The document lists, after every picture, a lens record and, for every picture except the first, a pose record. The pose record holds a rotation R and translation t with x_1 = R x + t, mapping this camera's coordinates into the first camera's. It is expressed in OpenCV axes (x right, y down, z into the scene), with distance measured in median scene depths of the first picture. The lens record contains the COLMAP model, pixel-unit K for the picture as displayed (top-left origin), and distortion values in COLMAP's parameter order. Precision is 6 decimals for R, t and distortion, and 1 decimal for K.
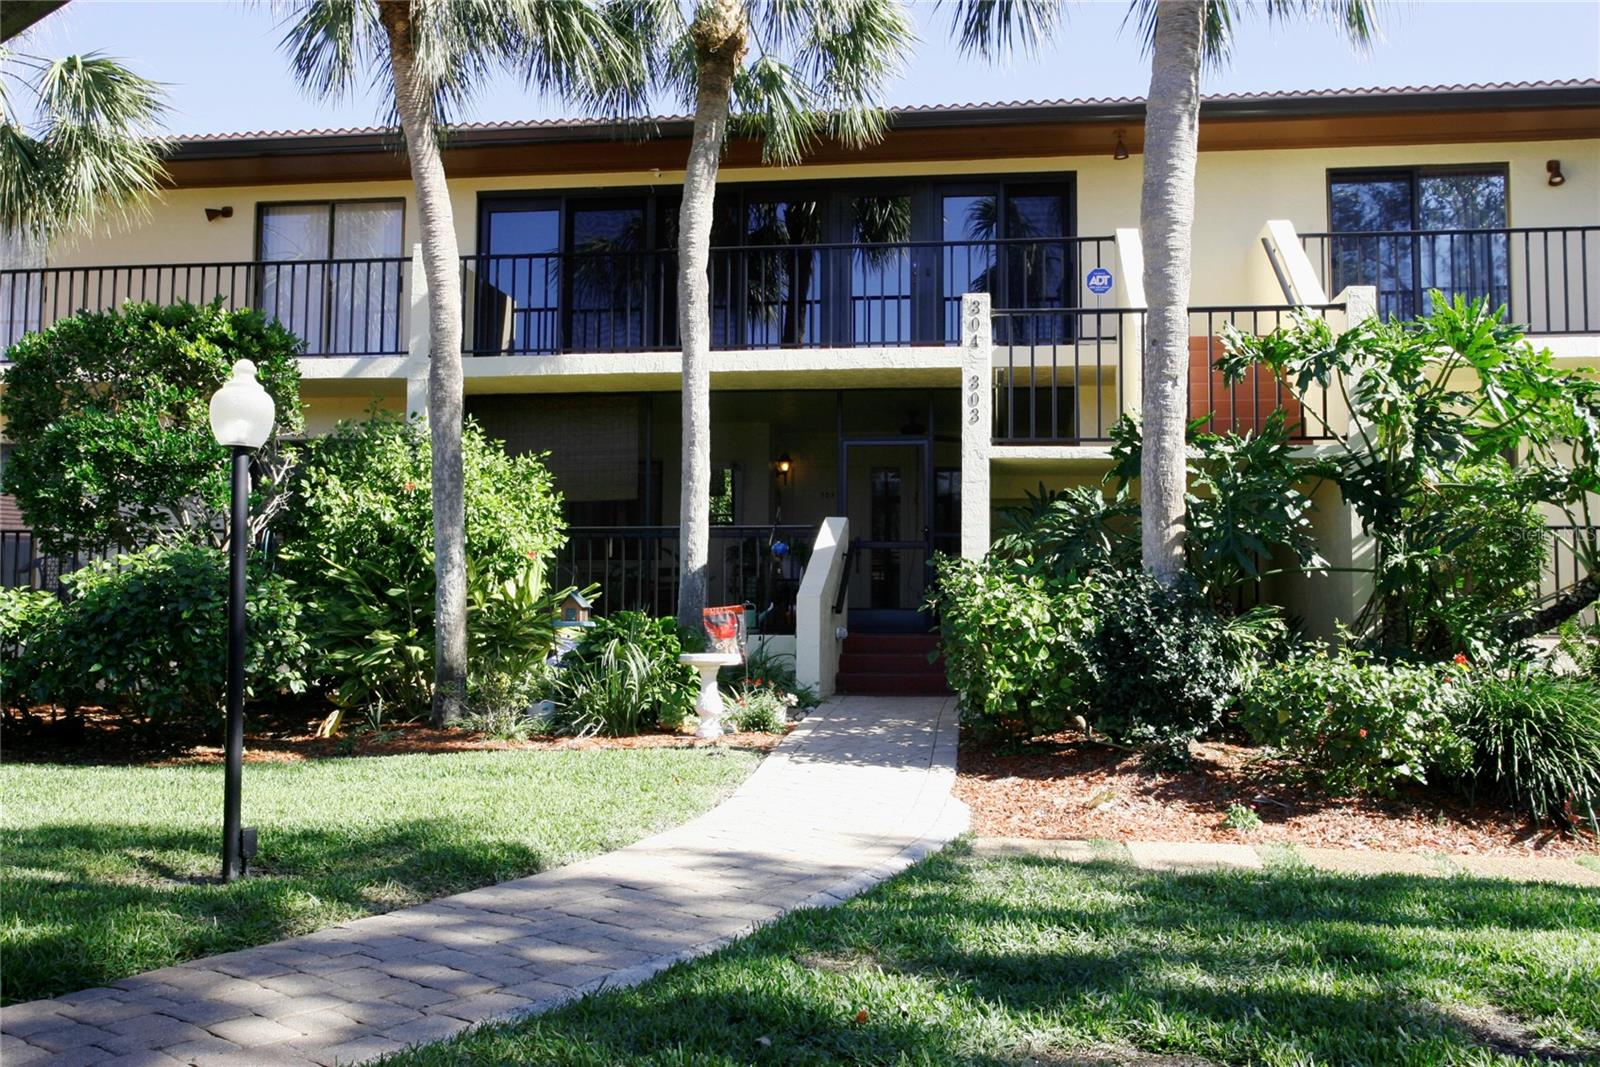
lens RADIAL K [[1472.1, 0, 800.0], [0, 1472.1, 533.5], [0, 0, 1]] dist [0.004033, 0.013859]
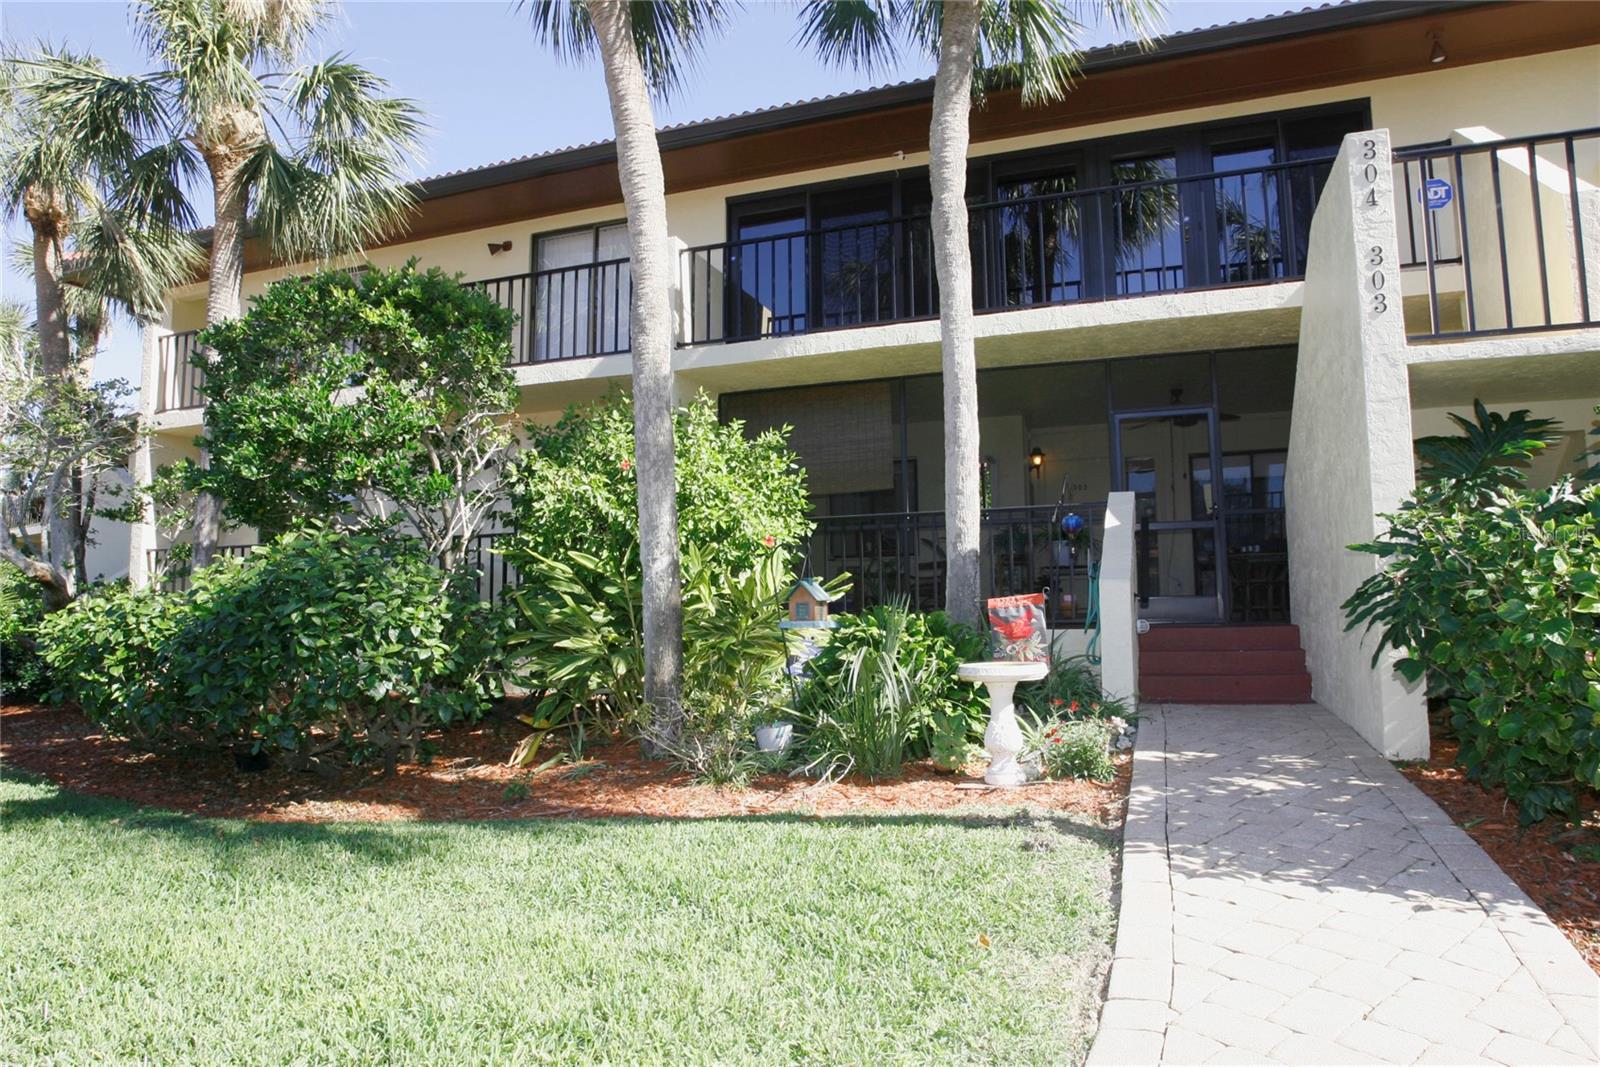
lens RADIAL K [[983.0, 0, 800.0], [0, 983.0, 533.5], [0, 0, 1]] dist [-0.066483, 0.001017]
pose [[0.977921, -0.036600, -0.205744, -0.049552], [0.031956, 0.999155, -0.025850, 0.025271], [0.206516, 0.018705, 0.978264, 0.455788]]
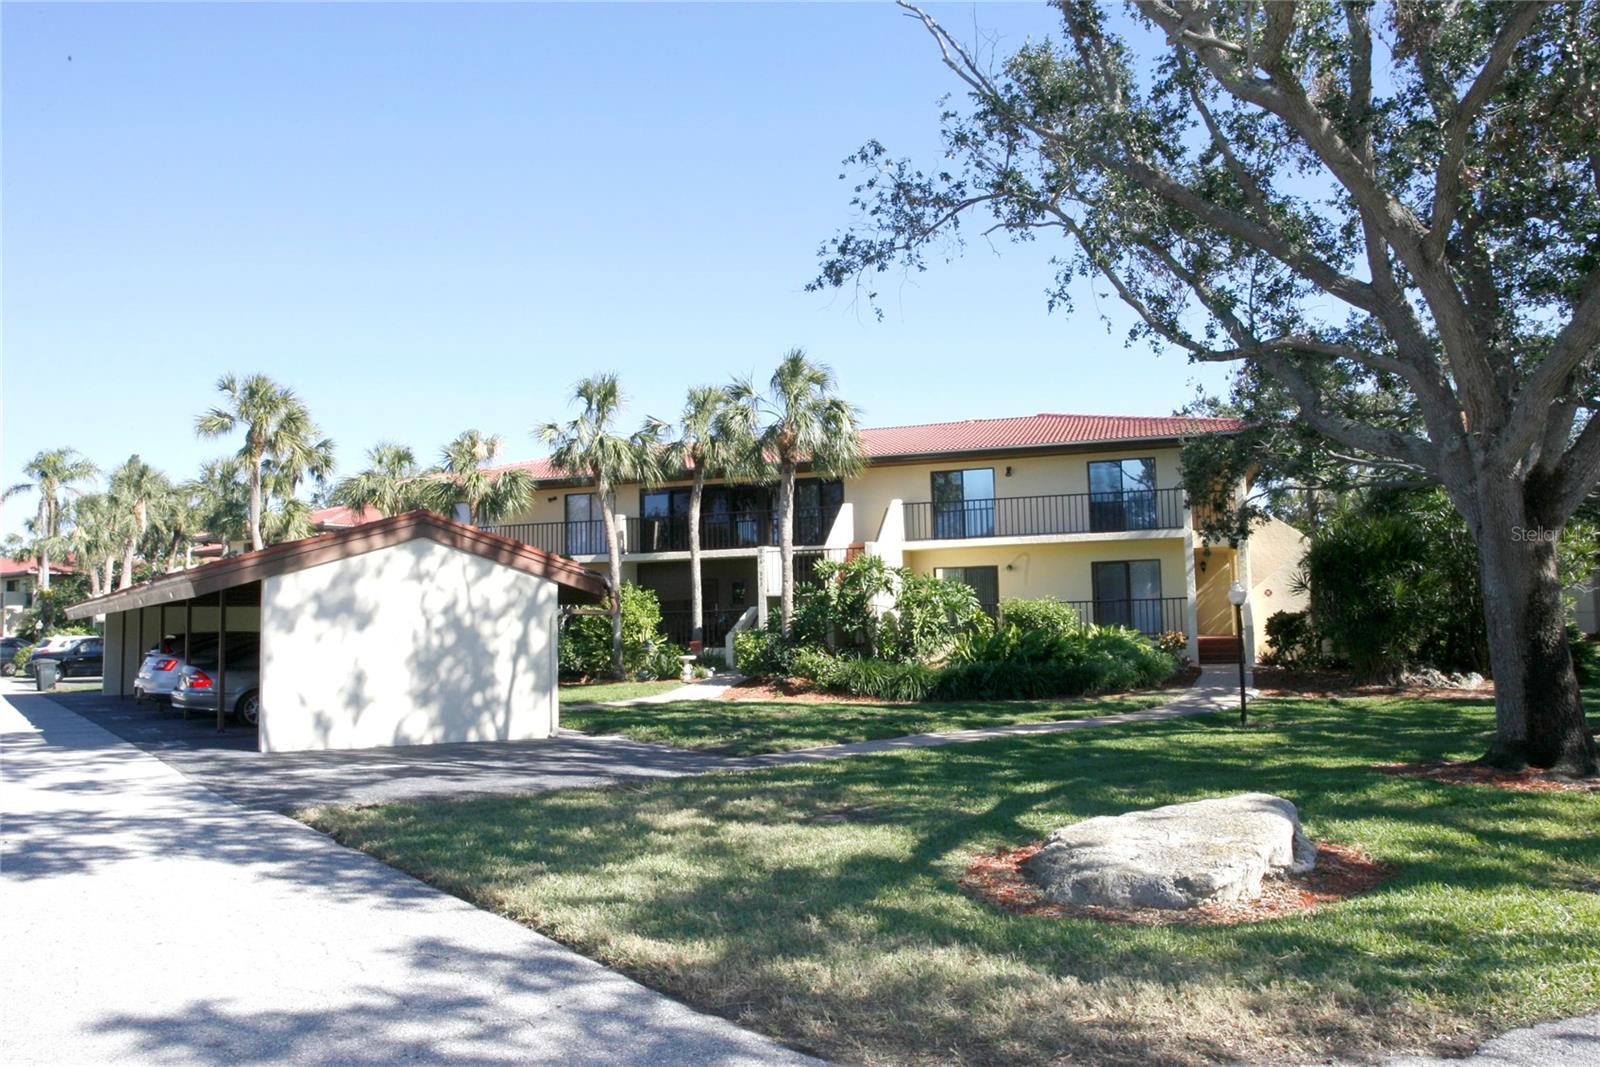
lens RADIAL K [[1155.3, 0, 800.0], [0, 1155.3, 533.5], [0, 0, 1]] dist [-0.001344, -0.000101]
pose [[0.981425, -0.041884, -0.187220, 0.619650], [0.040365, 0.999114, -0.011919, -0.140236], [0.187554, 0.004140, 0.982246, -1.389660]]
